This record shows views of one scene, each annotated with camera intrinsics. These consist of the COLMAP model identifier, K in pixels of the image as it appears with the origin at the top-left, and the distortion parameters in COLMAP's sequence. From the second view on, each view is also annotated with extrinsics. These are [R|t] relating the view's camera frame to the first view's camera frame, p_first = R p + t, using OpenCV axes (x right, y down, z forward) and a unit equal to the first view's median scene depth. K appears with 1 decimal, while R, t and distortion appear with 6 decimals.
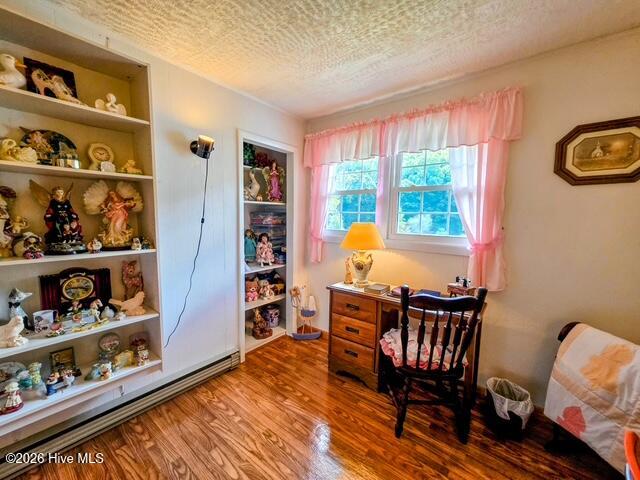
lens RADIAL K [[260.3, 0, 316.1], [0, 260.3, 239.9], [0, 0, 1]] dist [0.001013, -0.000148]
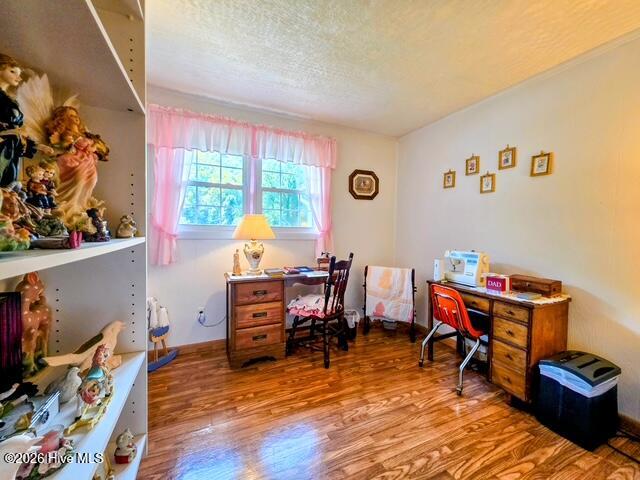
lens RADIAL K [[260.3, 0, 317.0], [0, 260.3, 239.1], [0, 0, 1]] dist [0.001013, -0.000148]
pose [[0.444353, -0.036485, 0.895108, -0.754612], [0.069896, 0.997536, 0.005962, 0.051159], [-0.893121, 0.059915, 0.445809, 0.322713]]
